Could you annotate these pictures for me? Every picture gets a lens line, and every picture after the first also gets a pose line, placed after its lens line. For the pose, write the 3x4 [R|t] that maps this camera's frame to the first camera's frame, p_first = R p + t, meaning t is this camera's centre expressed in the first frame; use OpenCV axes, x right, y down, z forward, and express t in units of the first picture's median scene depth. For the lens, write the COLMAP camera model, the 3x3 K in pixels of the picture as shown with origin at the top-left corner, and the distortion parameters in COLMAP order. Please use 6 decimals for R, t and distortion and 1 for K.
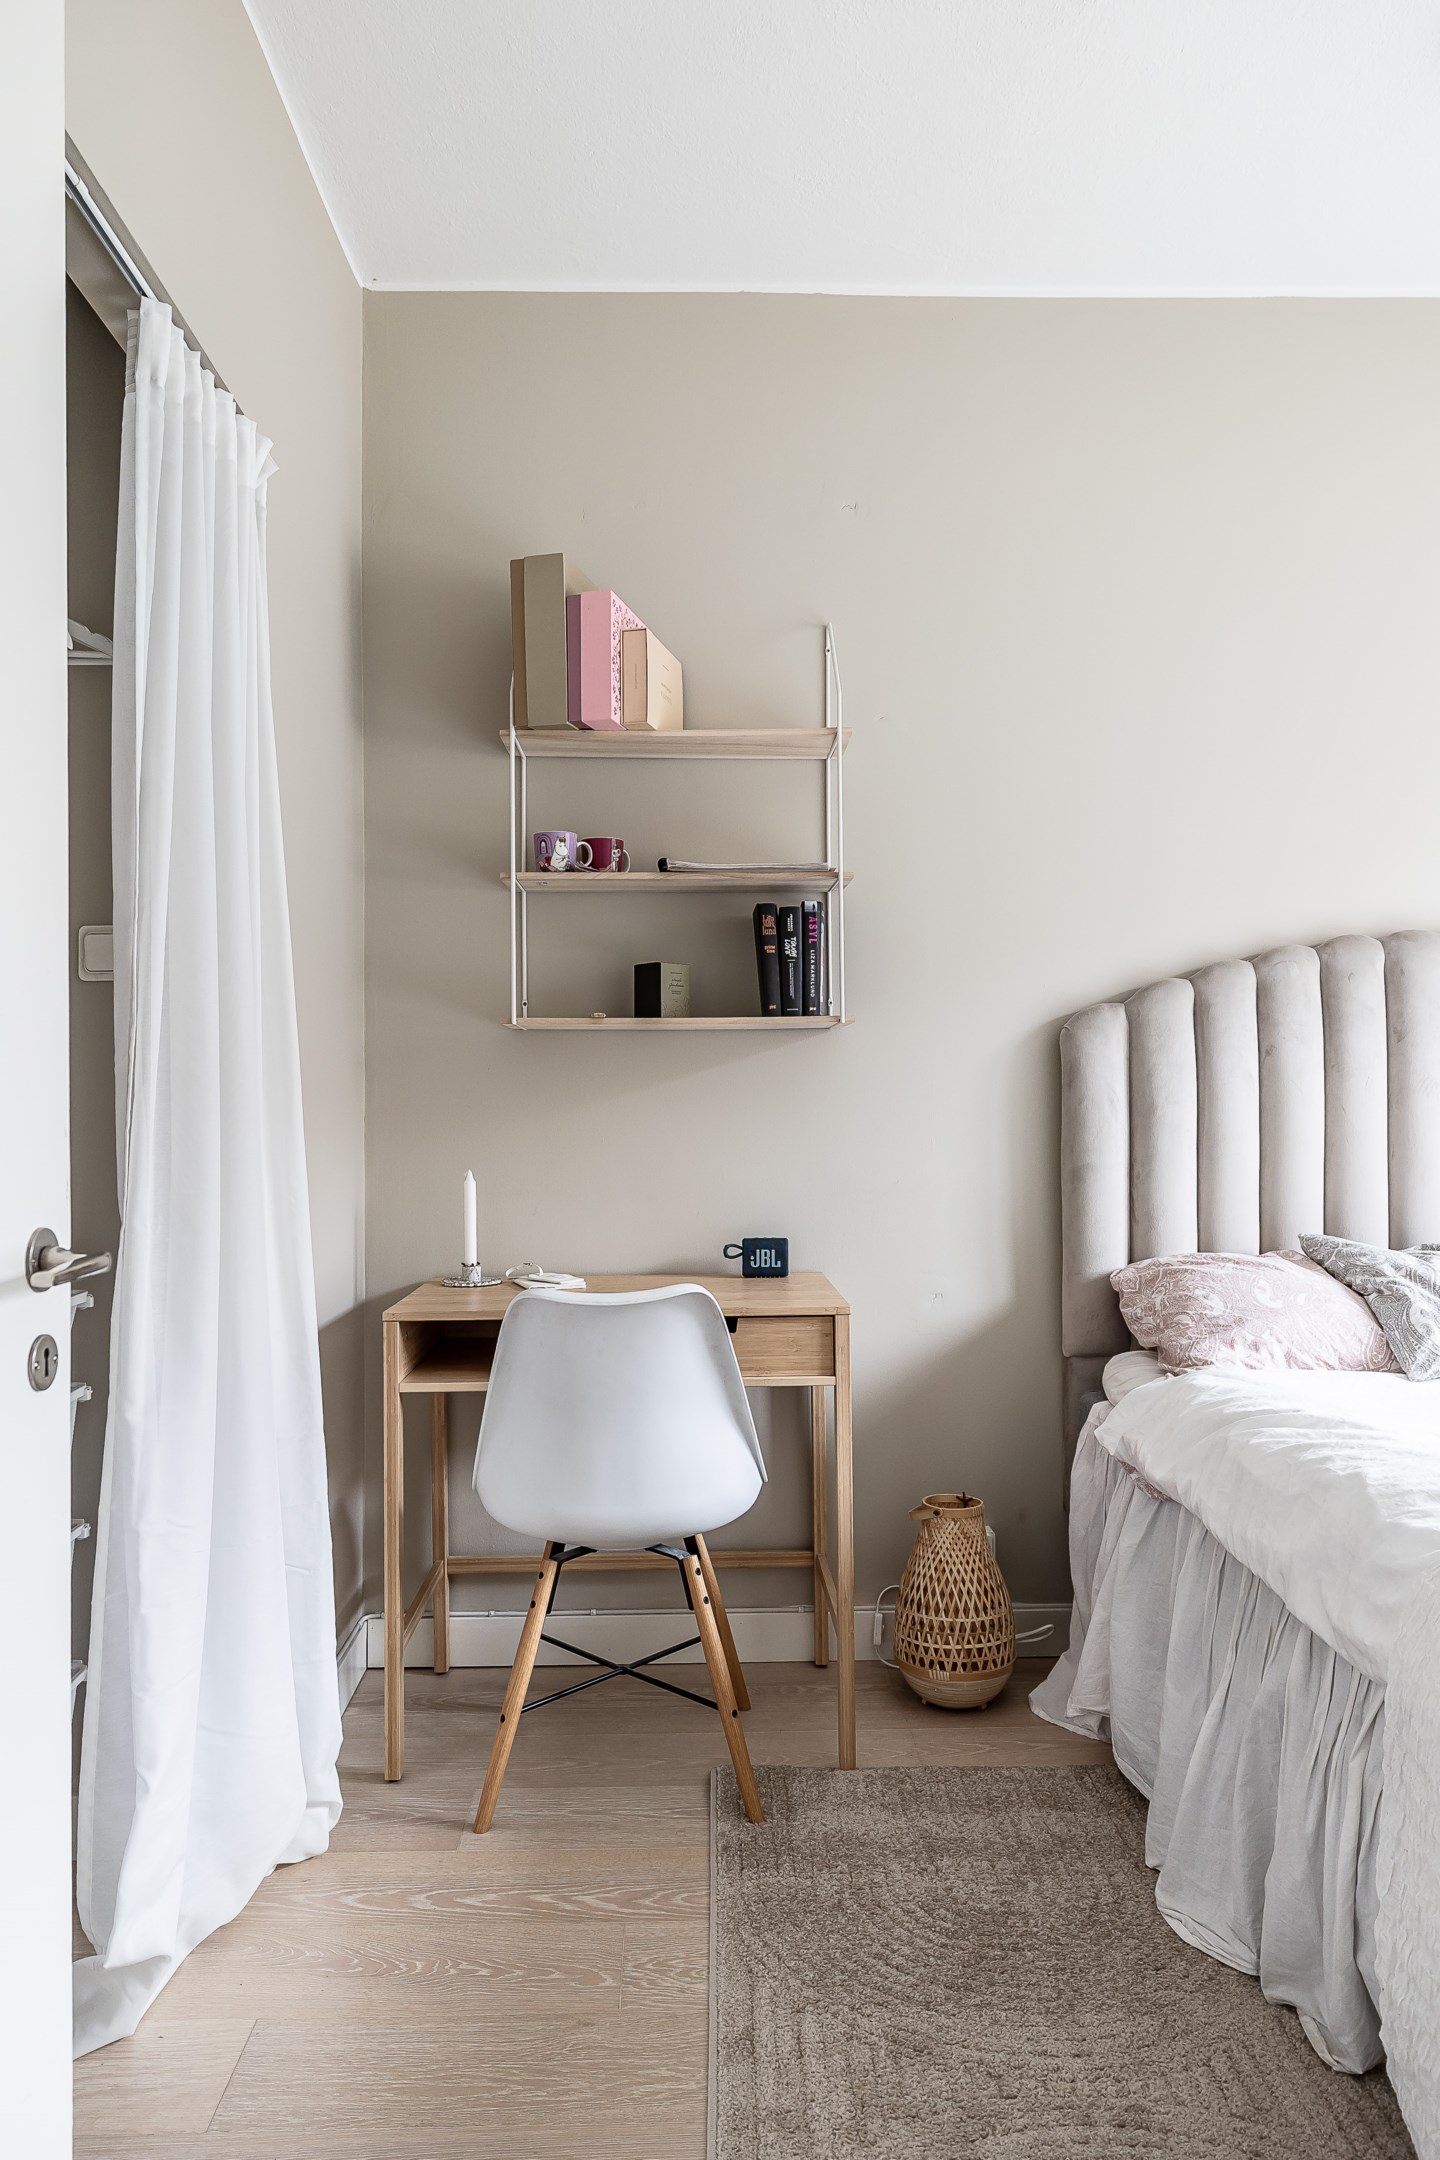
lens RADIAL K [[1373.5, 0, 713.5], [0, 1373.5, 1085.4], [0, 0, 1]] dist [0.038222, 0.000110]
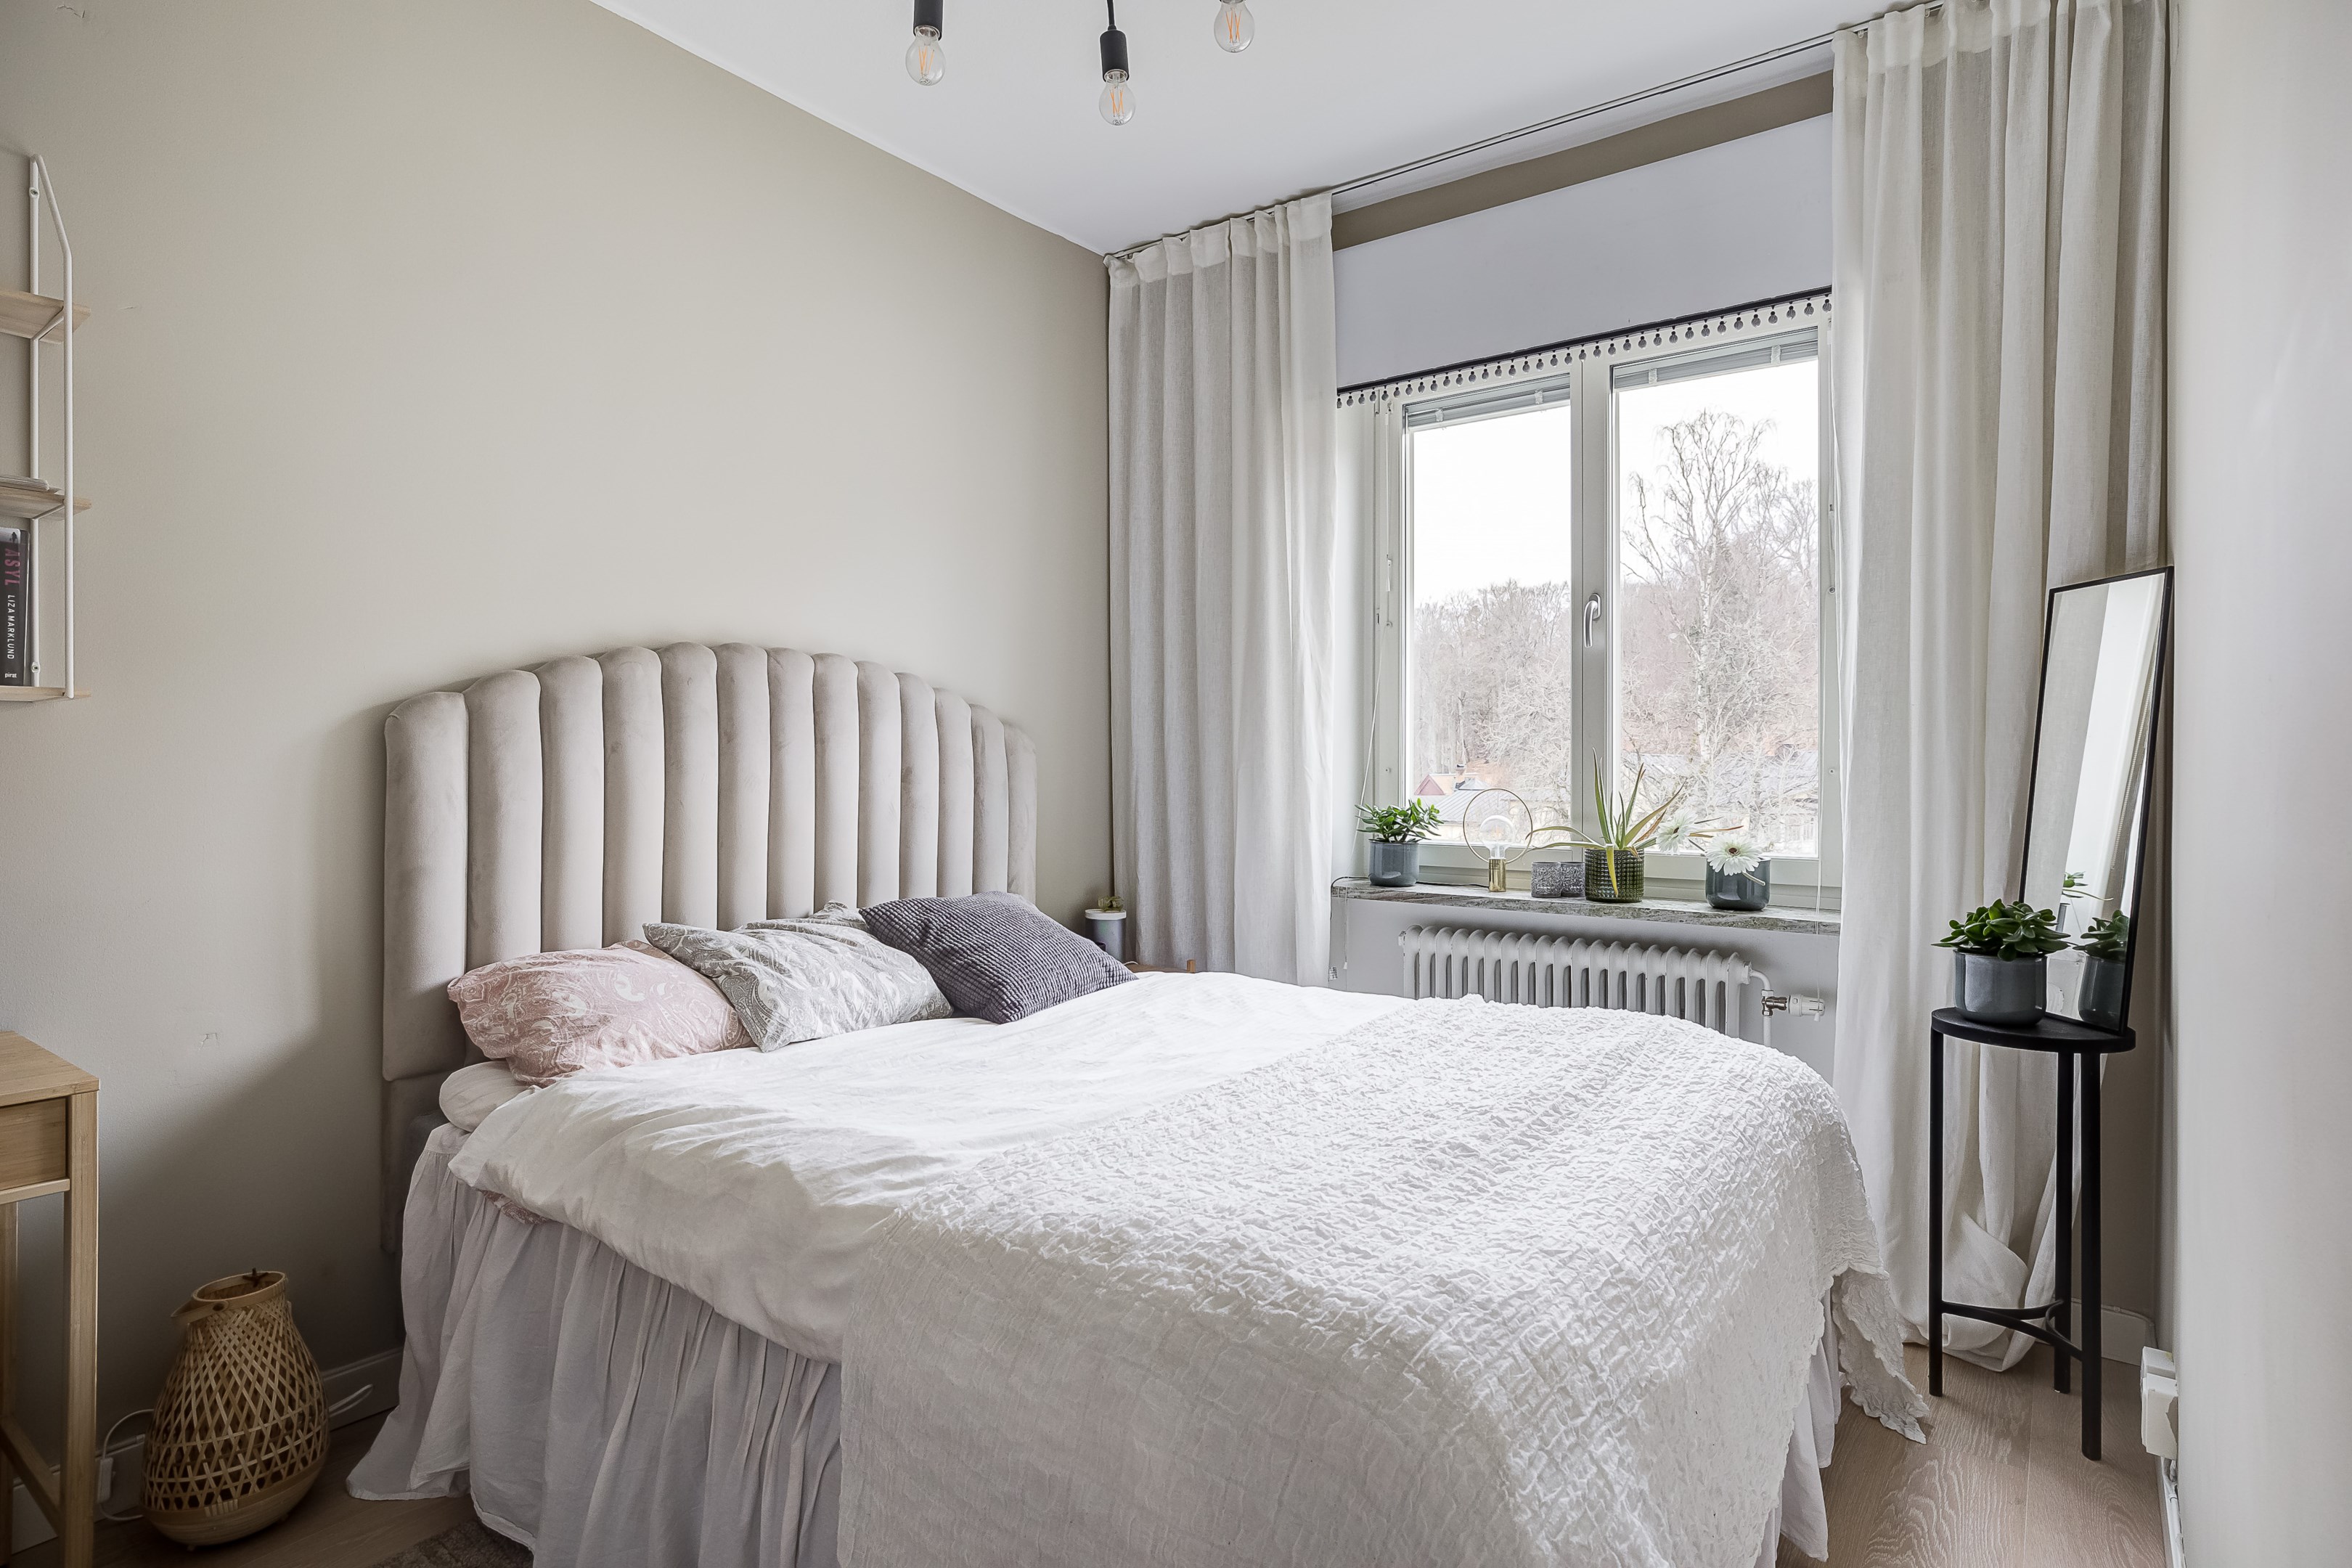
lens RADIAL K [[1236.1, 0, 1174.3], [0, 1236.1, 783.6], [0, 0, 1]] dist [0.002743, 0.012341]
pose [[0.640190, 0.003568, 0.768208, -0.045399], [-0.016144, 0.999831, 0.008811, -0.015367], [-0.768047, -0.018043, 0.640139, 0.104108]]
